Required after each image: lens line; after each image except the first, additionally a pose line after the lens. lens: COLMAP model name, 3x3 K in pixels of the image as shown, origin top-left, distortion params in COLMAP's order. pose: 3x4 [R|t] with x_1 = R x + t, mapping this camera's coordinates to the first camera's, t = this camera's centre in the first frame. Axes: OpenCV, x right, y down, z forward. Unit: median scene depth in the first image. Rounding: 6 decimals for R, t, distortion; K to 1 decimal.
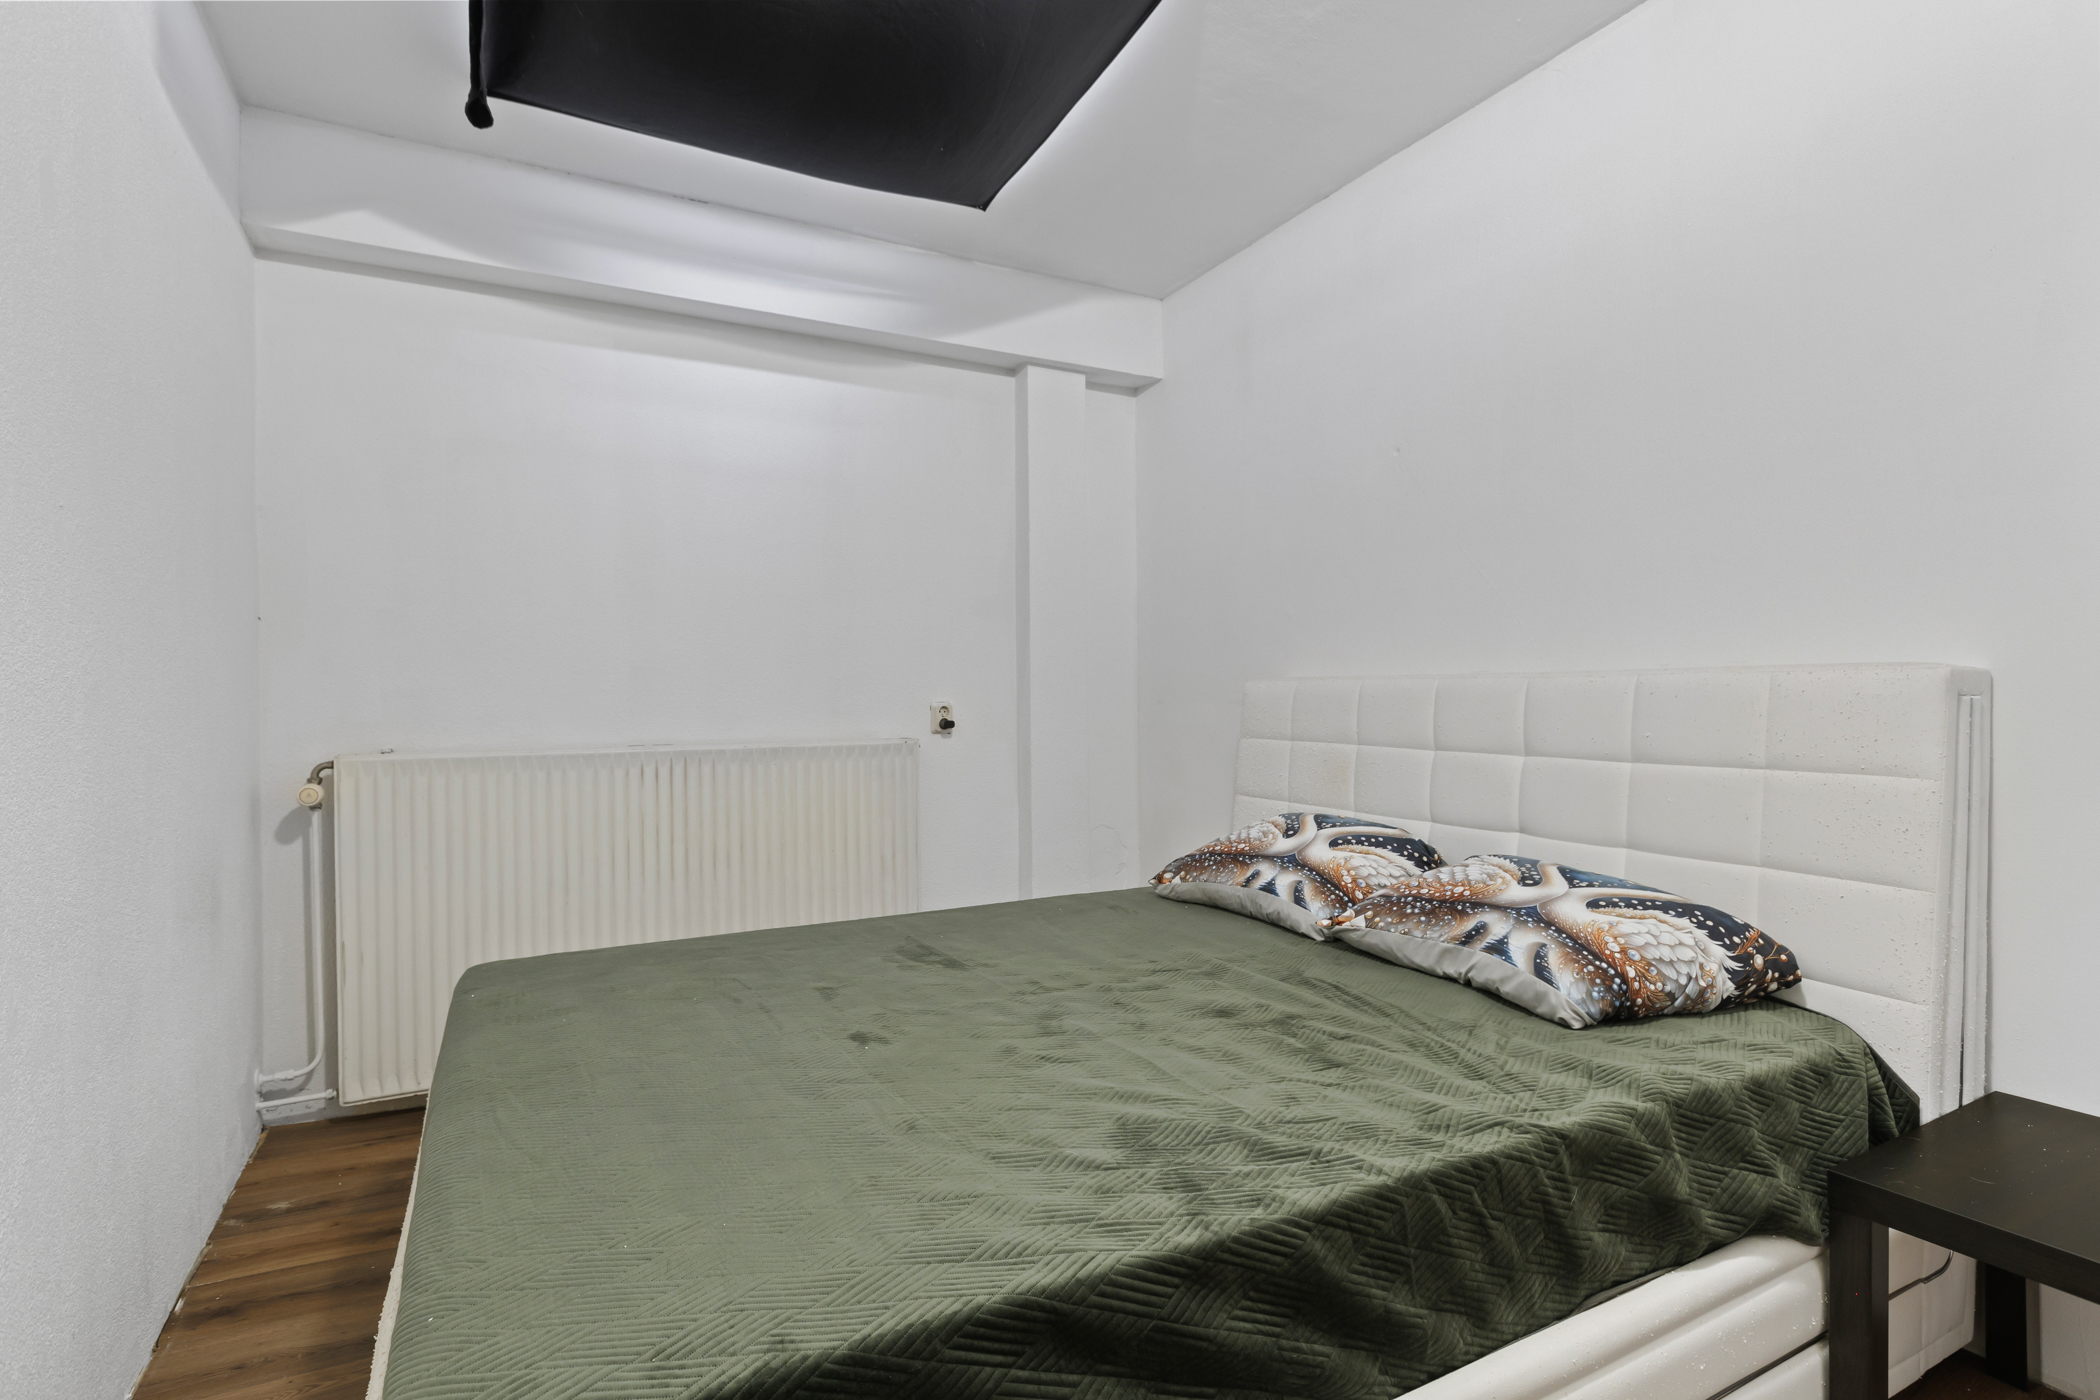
lens RADIAL K [[1022.8, 0, 1051.4], [0, 1022.8, 701.5], [0, 0, 1]] dist [-0.000258, -0.000013]
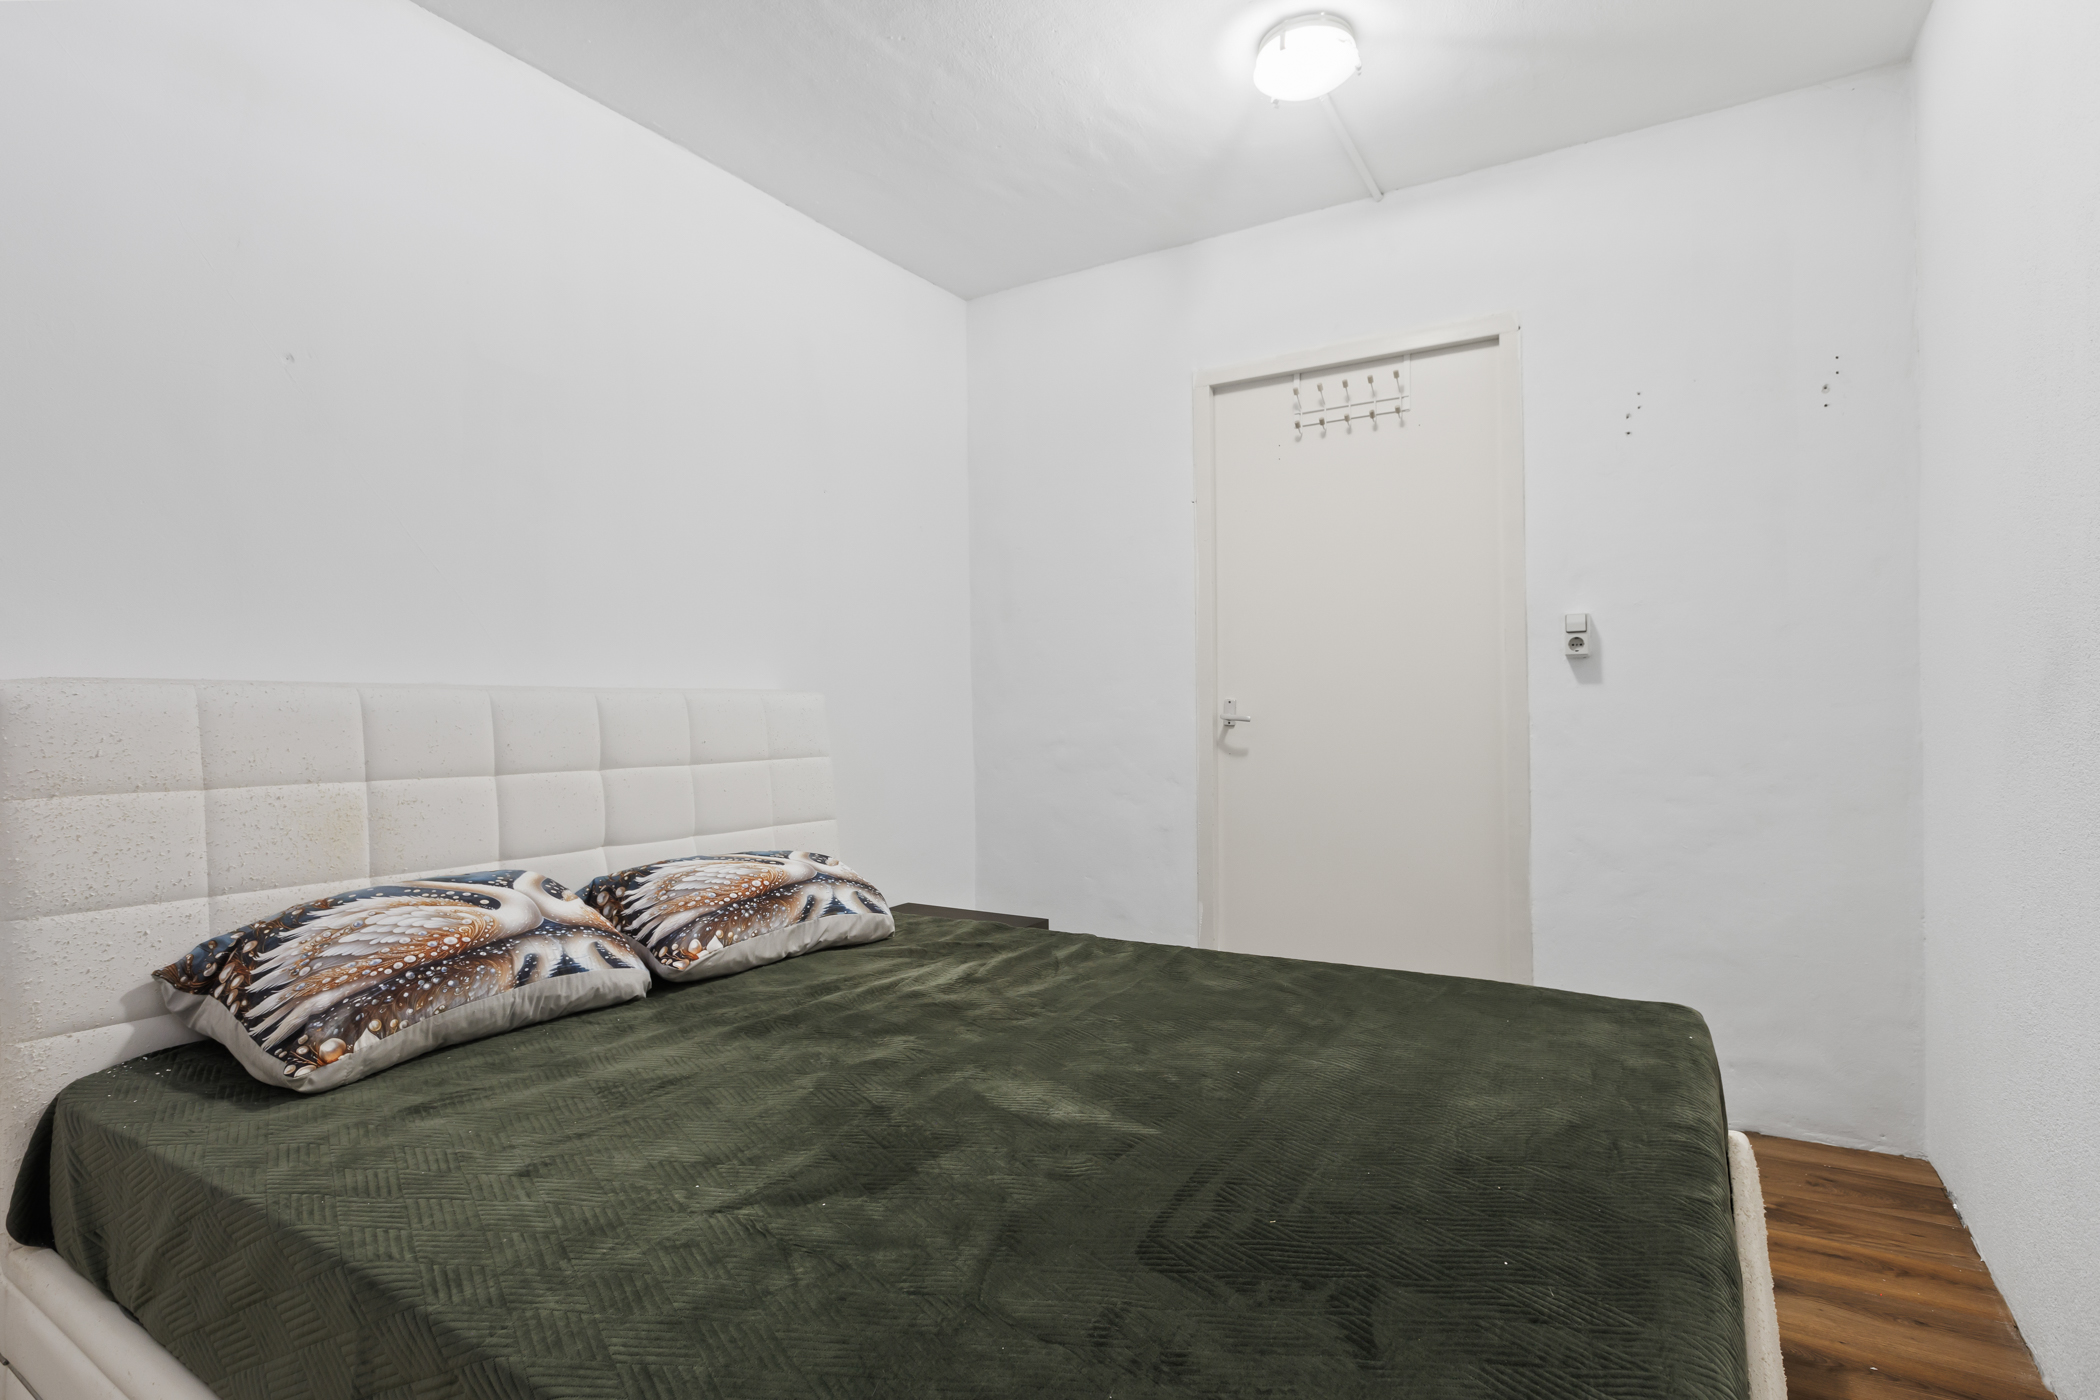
lens RADIAL K [[1022.8, 0, 1049.7], [0, 1022.8, 705.2], [0, 0, 1]] dist [-0.000258, -0.000013]
pose [[-0.493345, 0.008737, 0.869790, -0.643765], [0.009861, 0.999941, -0.004451, -0.002046], [-0.869778, 0.006381, -0.493402, 1.118804]]
